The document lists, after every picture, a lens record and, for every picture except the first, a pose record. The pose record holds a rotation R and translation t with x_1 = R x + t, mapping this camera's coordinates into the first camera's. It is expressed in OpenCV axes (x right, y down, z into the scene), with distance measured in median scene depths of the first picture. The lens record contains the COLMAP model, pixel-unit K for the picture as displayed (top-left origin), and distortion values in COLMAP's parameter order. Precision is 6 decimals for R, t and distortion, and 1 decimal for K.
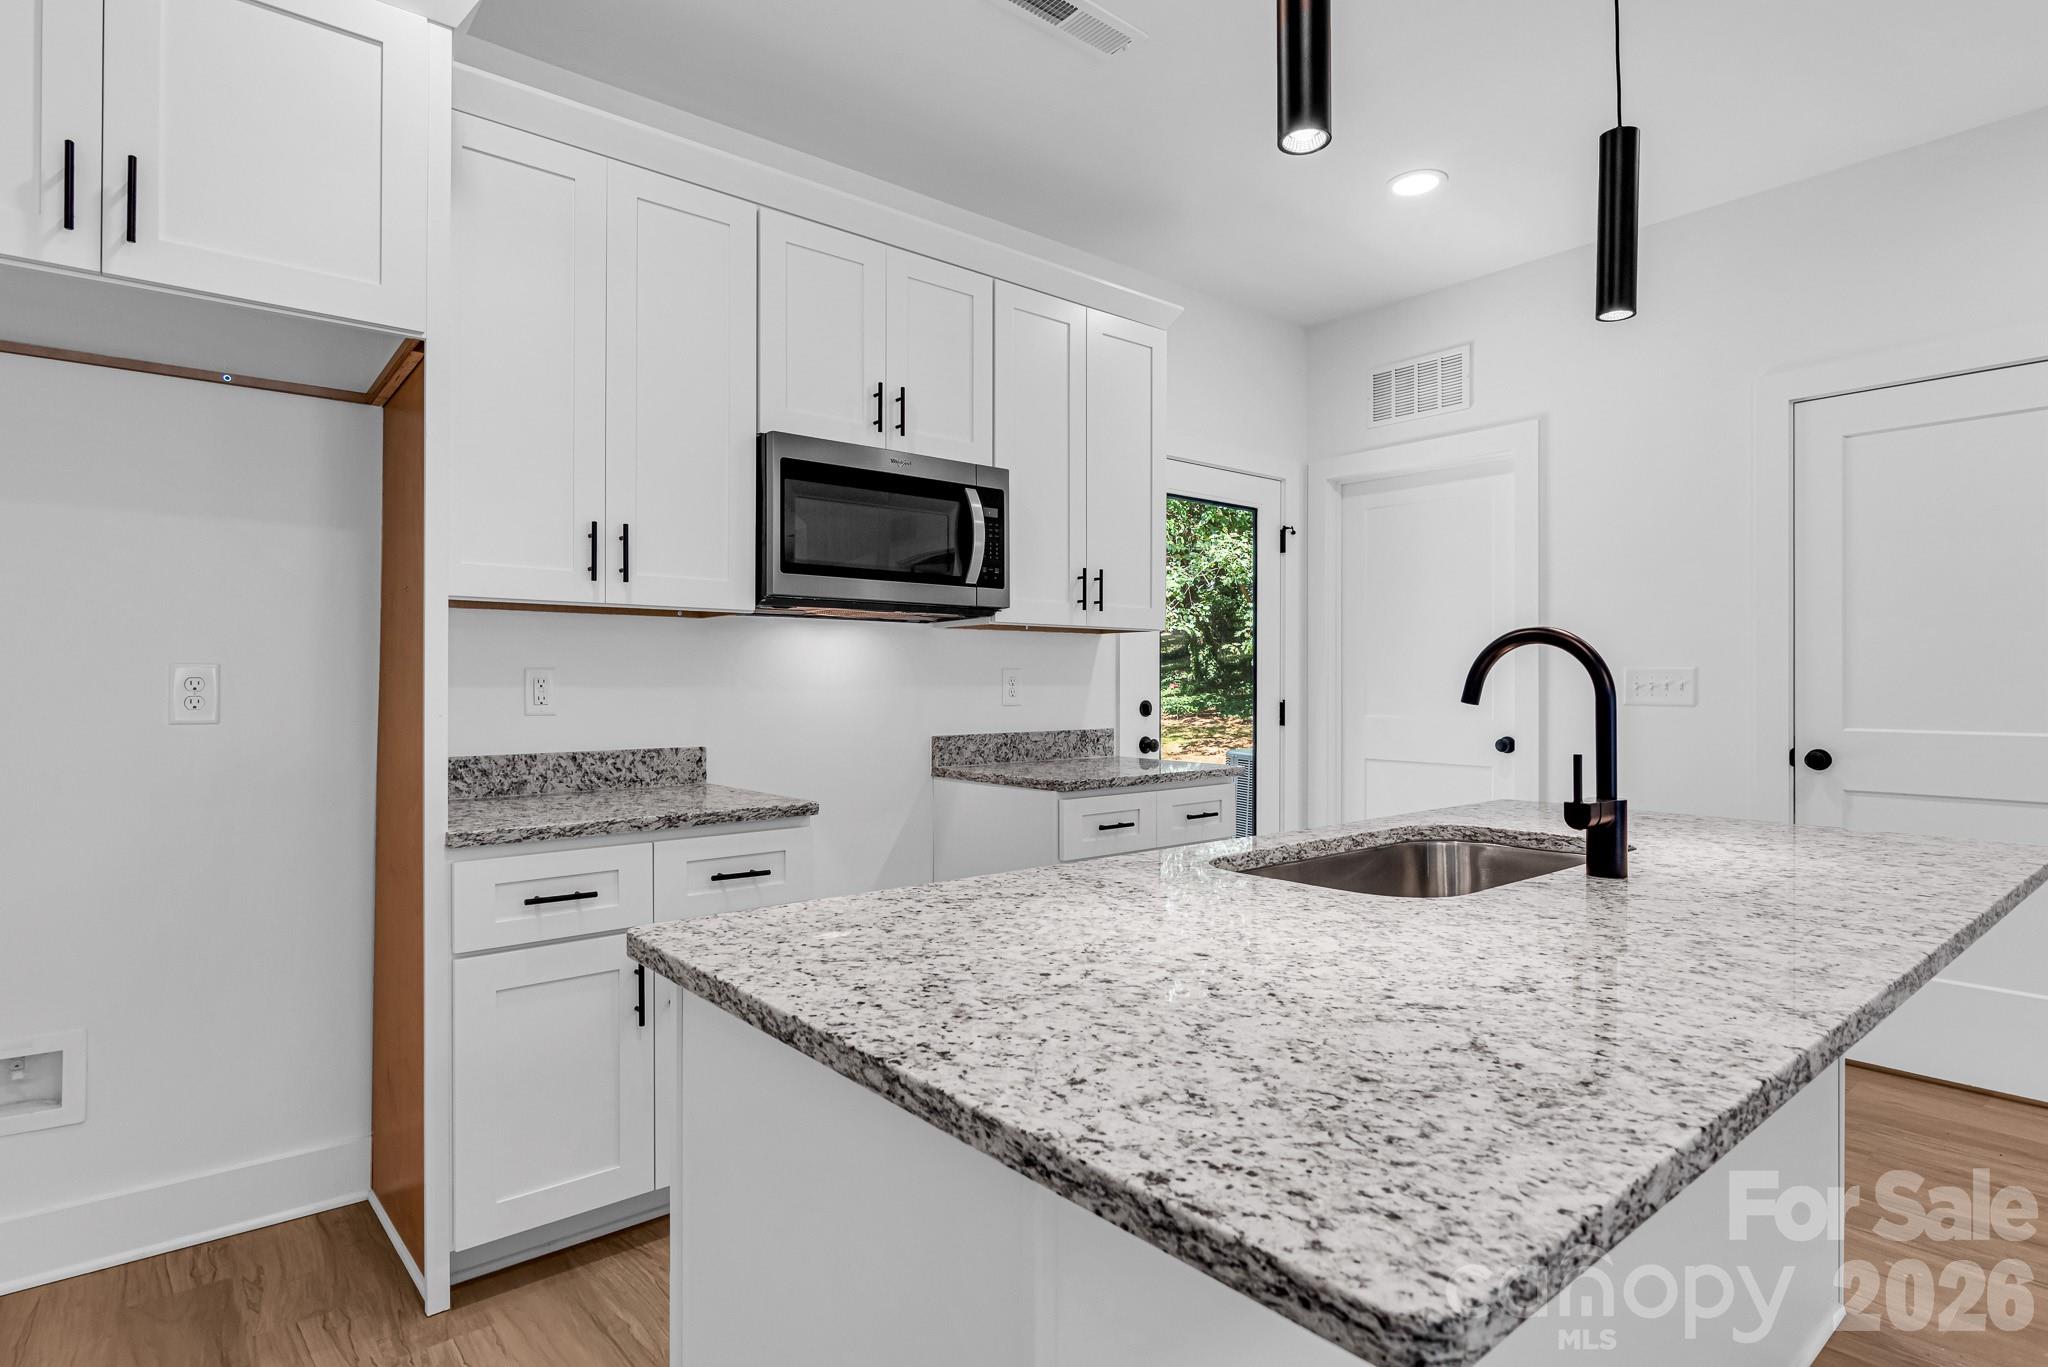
lens RADIAL K [[1069.2, 0, 1025.0], [0, 1069.2, 678.2], [0, 0, 1]] dist [0.001390, -0.002820]
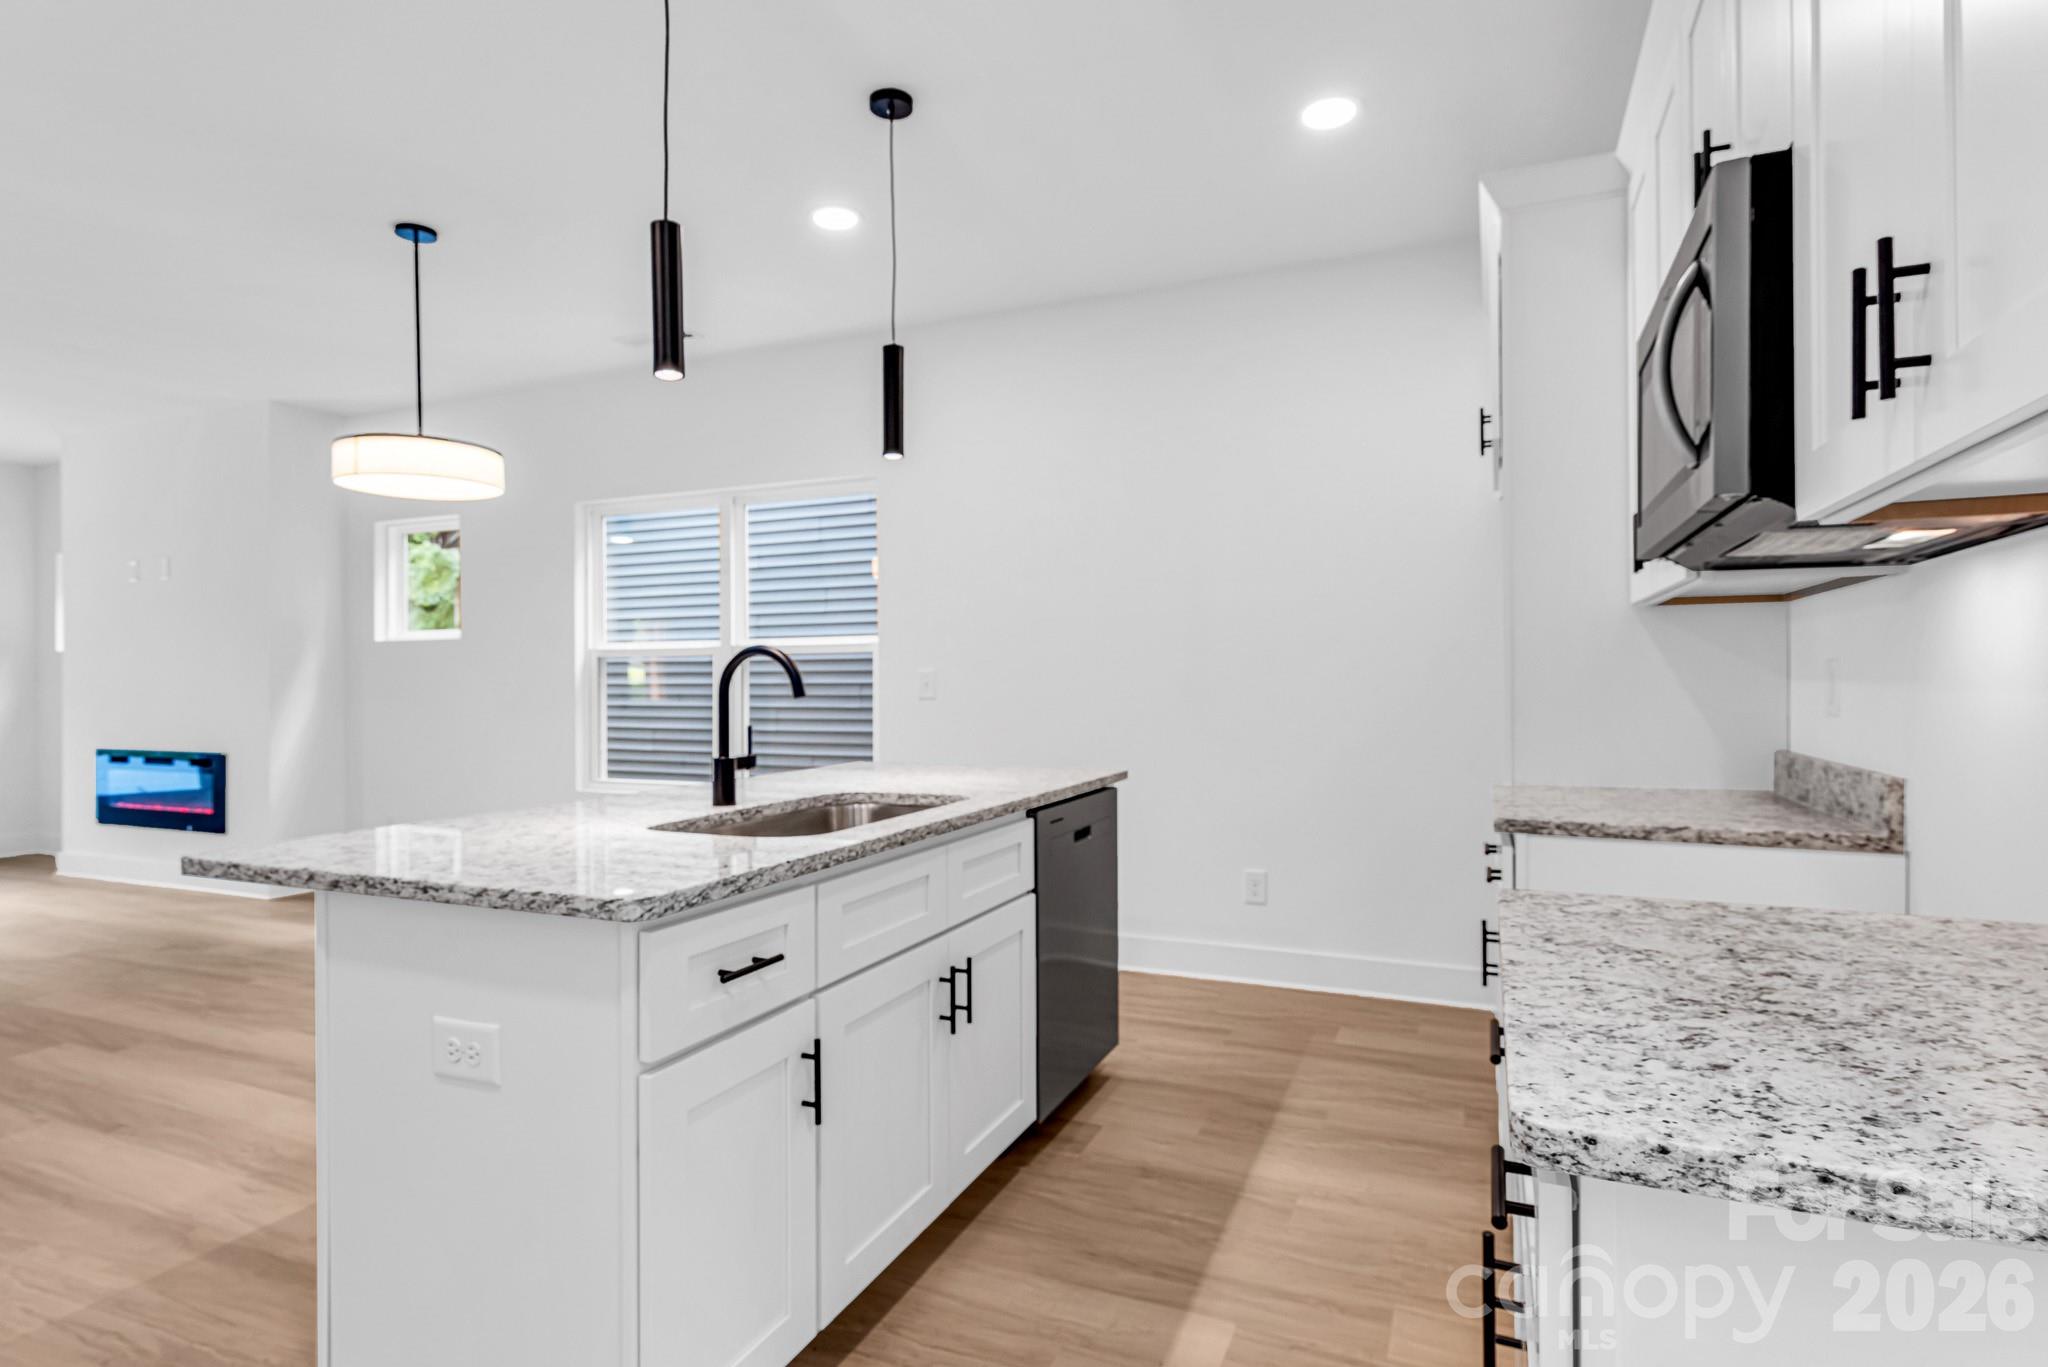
lens RADIAL K [[1069.2, 0, 1048.9], [0, 1069.2, 680.6], [0, 0, 1]] dist [0.001390, -0.002820]
pose [[-0.892662, 0.004313, -0.450706, 0.410682], [0.006780, 0.999970, -0.003858, 0.005483], [0.450675, -0.006500, -0.892664, 1.288238]]
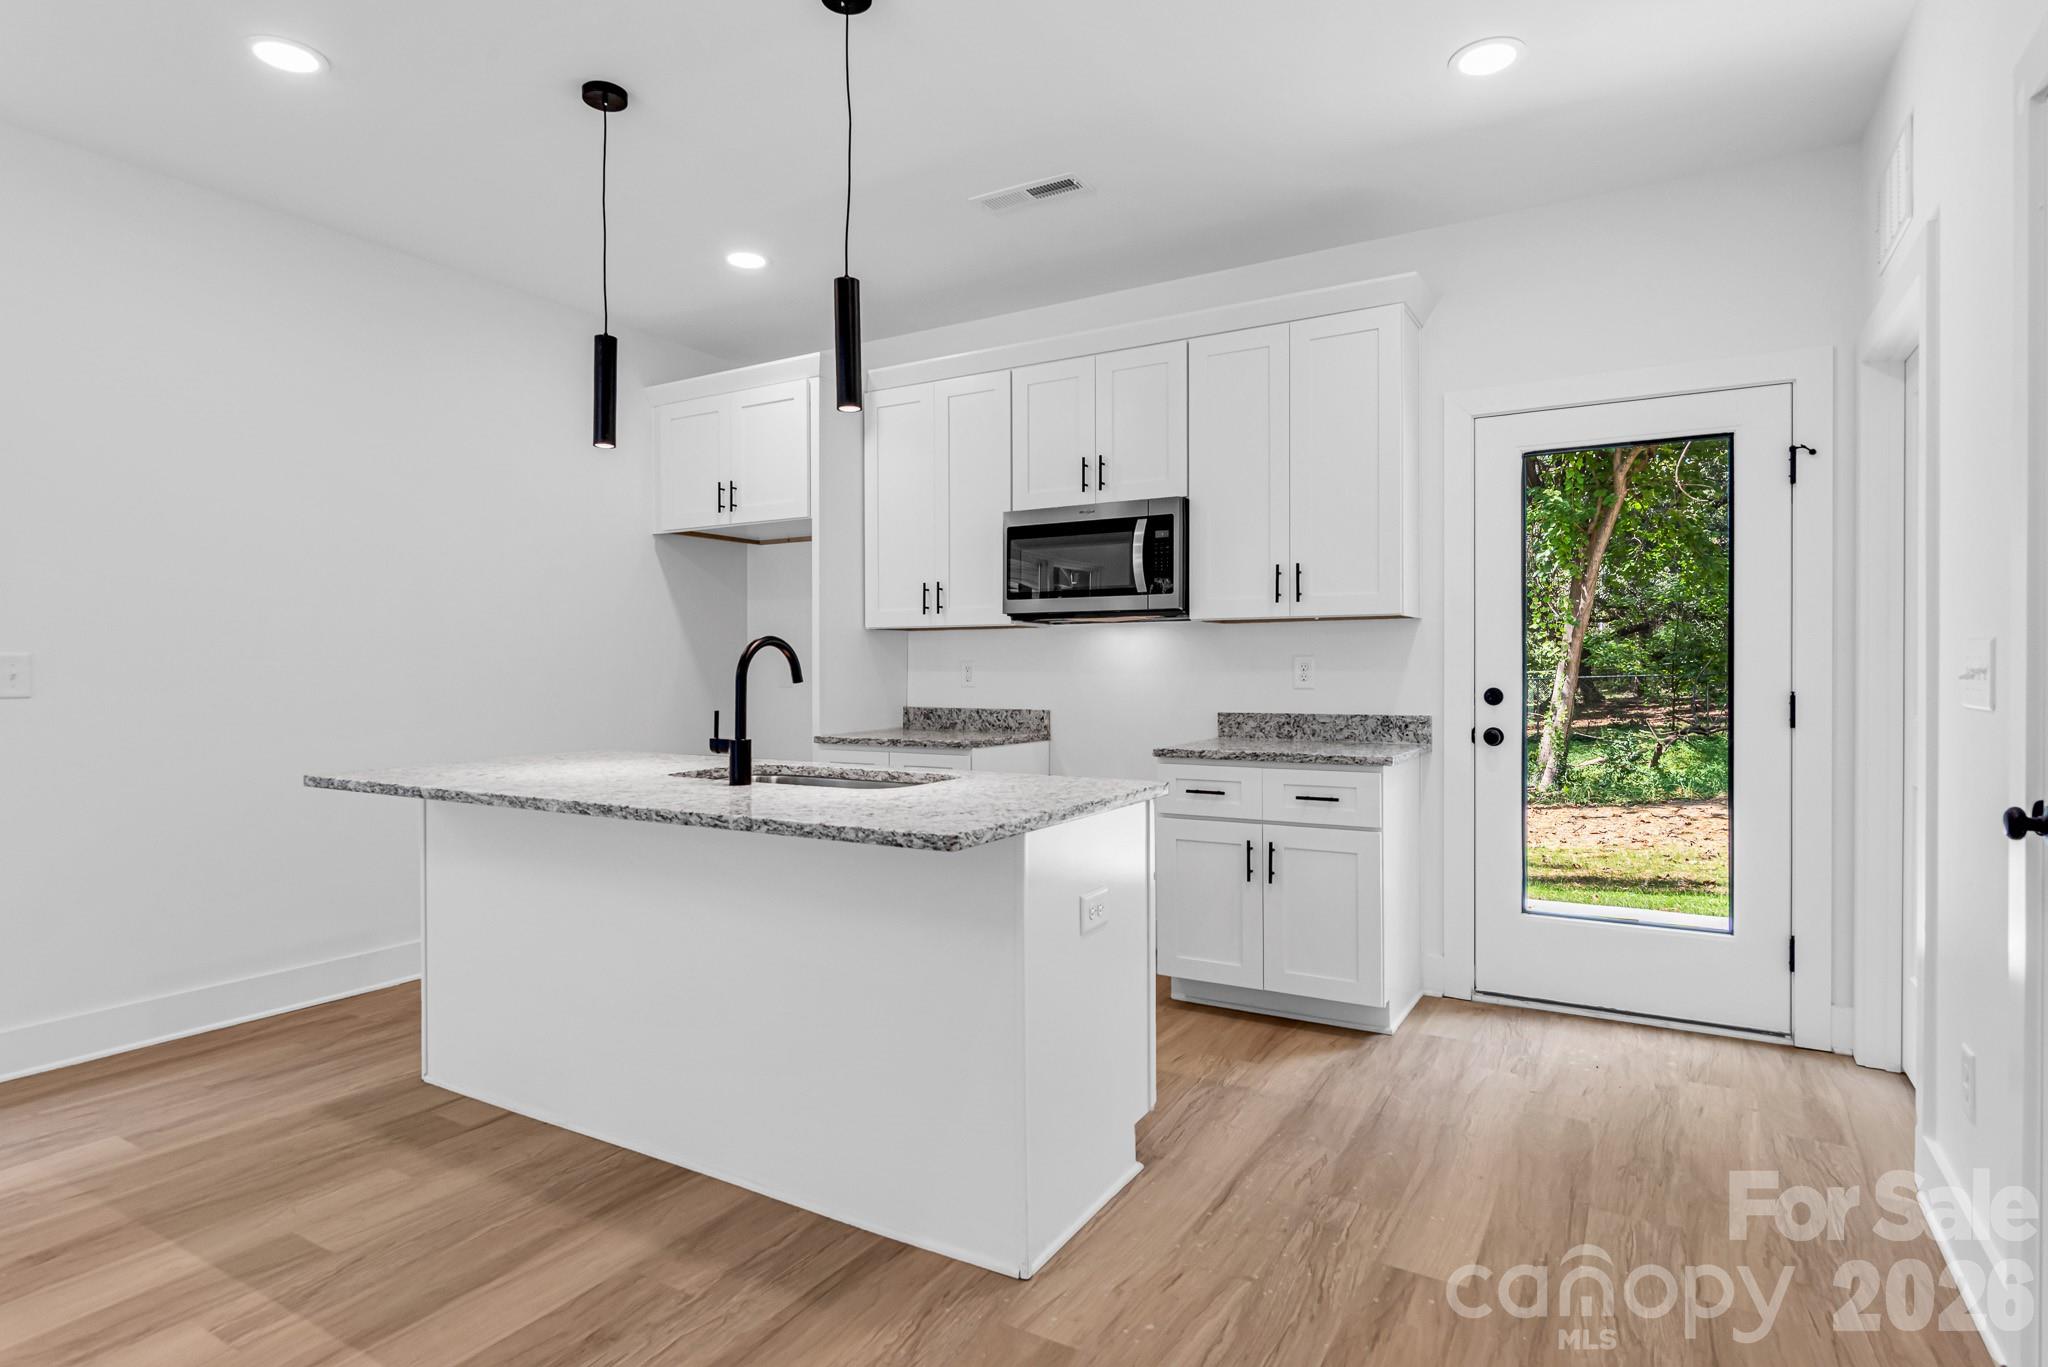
lens RADIAL K [[1069.2, 0, 1015.8], [0, 1069.2, 673.5], [0, 0, 1]] dist [0.001390, -0.002820]
pose [[0.327105, 0.002108, -0.944986, 1.120179], [0.006247, 0.999971, 0.004393, 0.003483], [0.944967, -0.007340, 0.327082, 0.425792]]
